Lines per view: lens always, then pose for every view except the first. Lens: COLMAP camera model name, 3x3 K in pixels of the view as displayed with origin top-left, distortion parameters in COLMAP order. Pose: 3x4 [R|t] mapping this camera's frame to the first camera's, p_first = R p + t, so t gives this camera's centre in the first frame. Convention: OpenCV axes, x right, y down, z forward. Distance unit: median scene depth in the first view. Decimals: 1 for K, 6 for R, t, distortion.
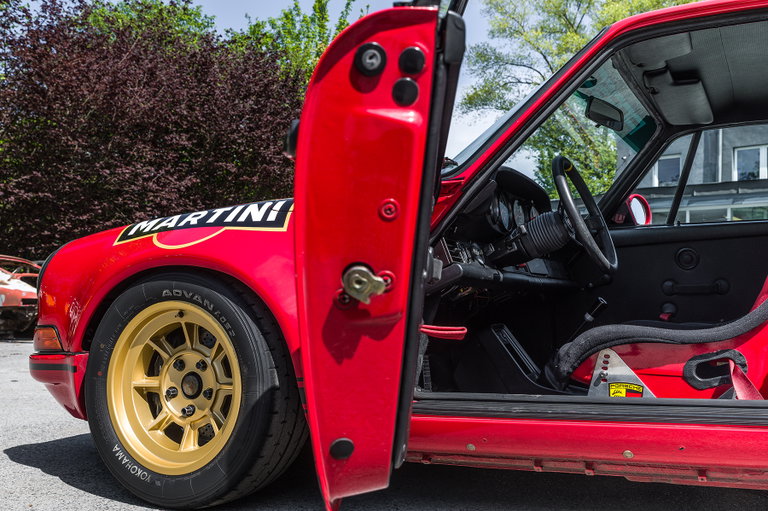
lens RADIAL K [[797.4, 0, 384.0], [0, 797.4, 255.5], [0, 0, 1]] dist [-0.015926, 0.014037]
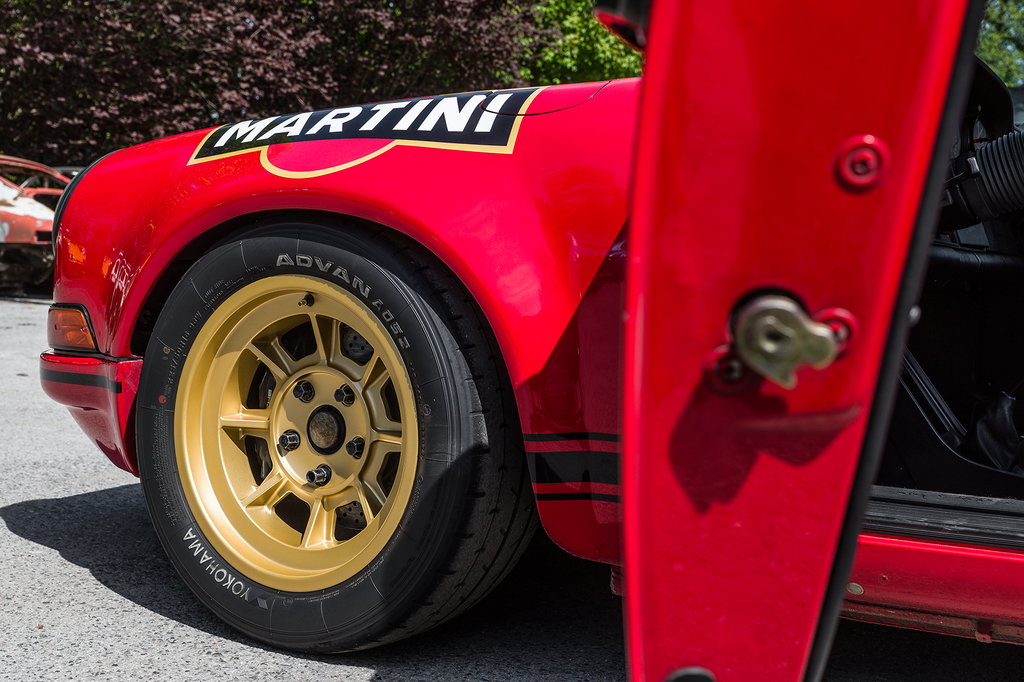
lens RADIAL K [[1353.1, 0, 512.0], [0, 1353.1, 341.0], [0, 0, 1]] dist [0.006944, -0.012149]
pose [[0.995003, 0.048742, -0.087138, -0.036711], [-0.037904, 0.991810, 0.121964, -0.015673], [0.092369, -0.118052, 0.988702, 0.101533]]
